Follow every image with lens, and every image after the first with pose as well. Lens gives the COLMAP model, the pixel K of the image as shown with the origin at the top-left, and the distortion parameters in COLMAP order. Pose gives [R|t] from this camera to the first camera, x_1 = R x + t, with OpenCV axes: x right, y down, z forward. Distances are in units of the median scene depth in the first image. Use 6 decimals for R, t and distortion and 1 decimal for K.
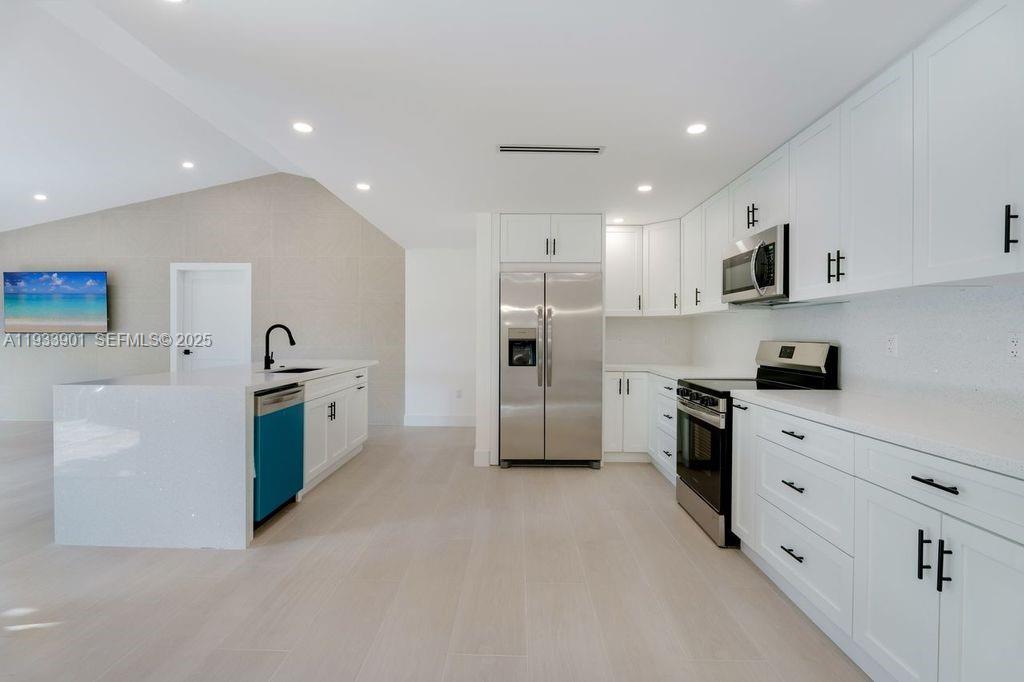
lens RADIAL K [[451.6, 0, 512.0], [0, 451.6, 341.0], [0, 0, 1]] dist [-0.001757, -0.000547]
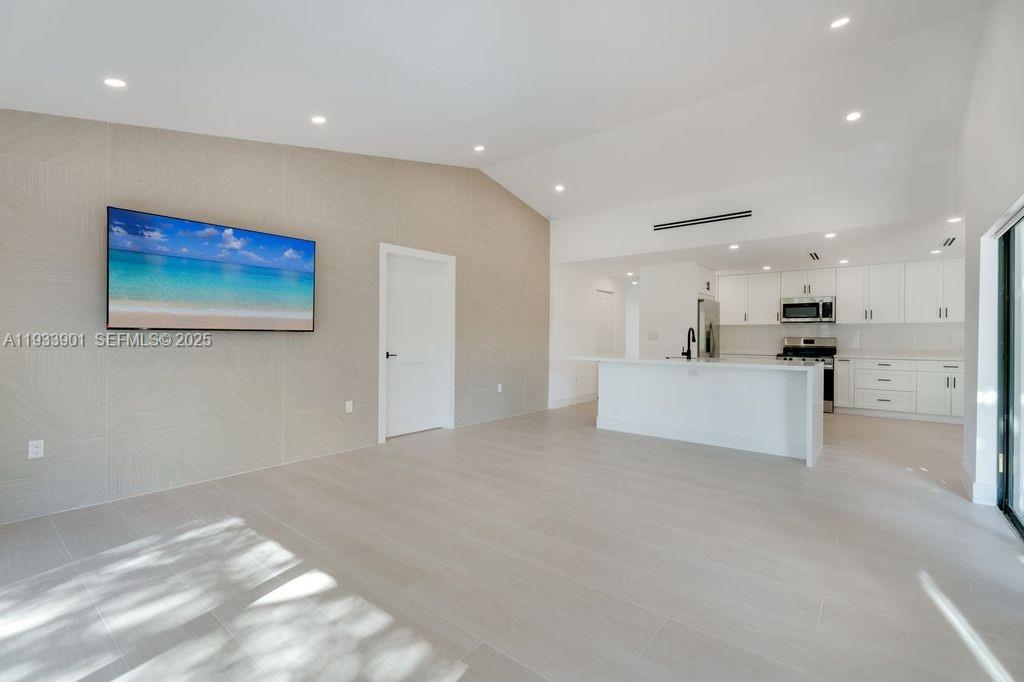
lens RADIAL K [[450.7, 0, 512.0], [0, 450.7, 341.0], [0, 0, 1]] dist [0.044056, 0.000111]
pose [[0.624479, -0.008903, 0.780991, -1.254305], [0.006342, 0.999960, 0.006328, -0.003247], [-0.781016, 0.001001, 0.624510, 0.328555]]
